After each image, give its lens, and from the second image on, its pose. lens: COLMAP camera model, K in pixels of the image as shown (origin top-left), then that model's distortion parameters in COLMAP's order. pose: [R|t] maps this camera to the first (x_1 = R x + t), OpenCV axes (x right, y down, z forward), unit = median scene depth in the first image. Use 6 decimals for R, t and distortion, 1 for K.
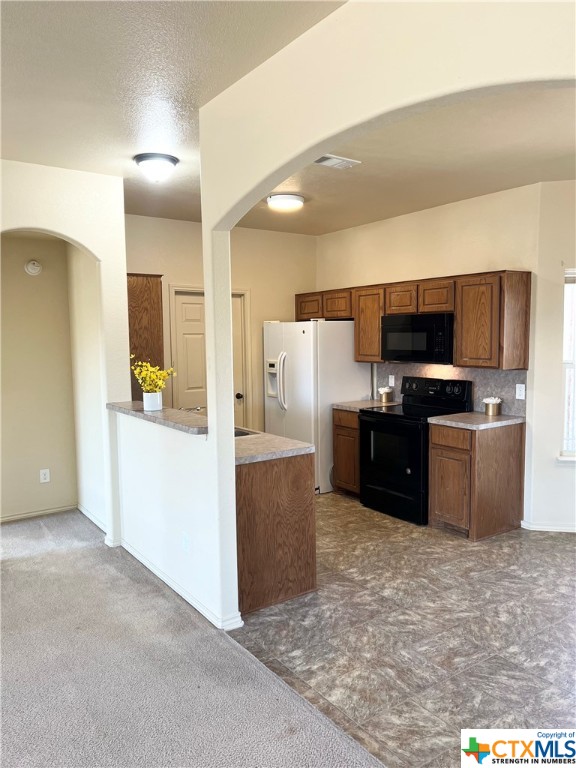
lens RADIAL K [[575.9, 0, 288.5], [0, 575.9, 390.9], [0, 0, 1]] dist [0.084587, -0.109726]
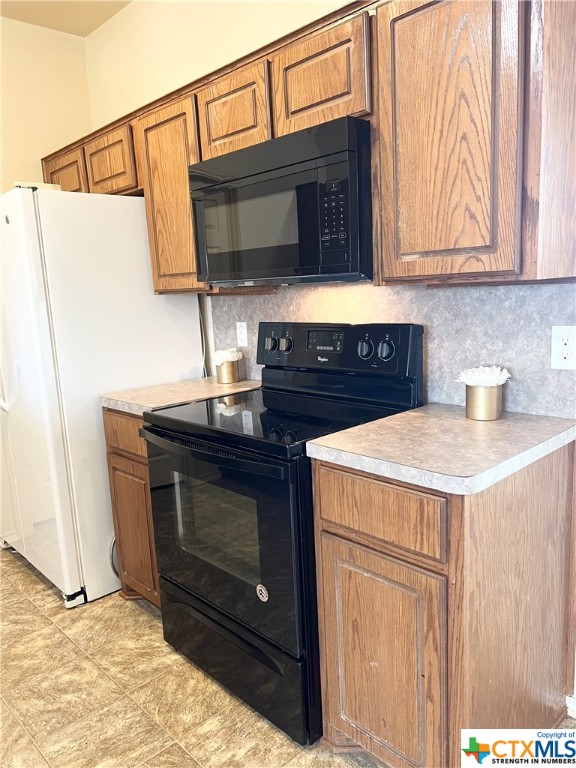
lens RADIAL K [[575.9, 0, 288.5], [0, 575.9, 390.9], [0, 0, 1]] dist [0.084587, -0.109726]
pose [[0.988676, -0.060787, 0.137201, 0.185128], [0.050079, 0.995520, 0.080197, -0.009170], [-0.141462, -0.072418, 0.987291, 0.671796]]
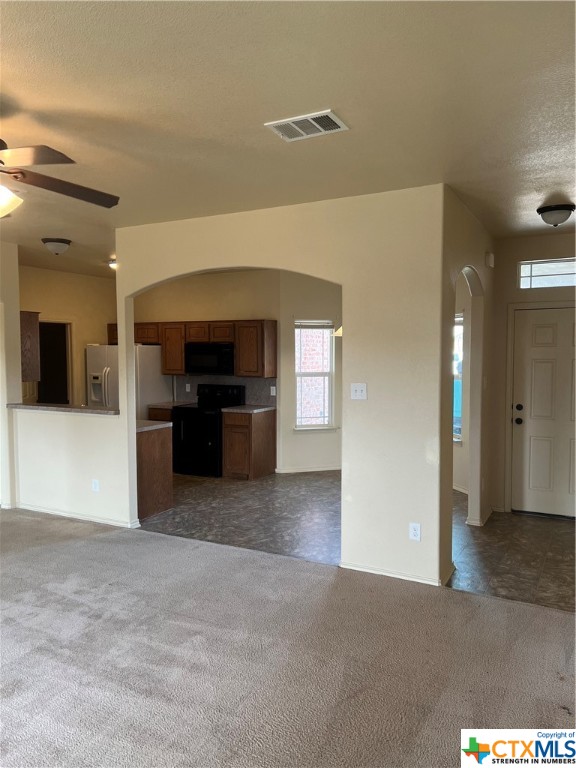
lens RADIAL K [[575.9, 0, 288.5], [0, 575.9, 390.9], [0, 0, 1]] dist [0.084587, -0.109726]
pose [[0.892680, -0.019027, 0.450290, -0.303872], [0.033185, 0.999171, -0.023566, 0.040697], [-0.449468, 0.035980, 0.892571, -0.492566]]
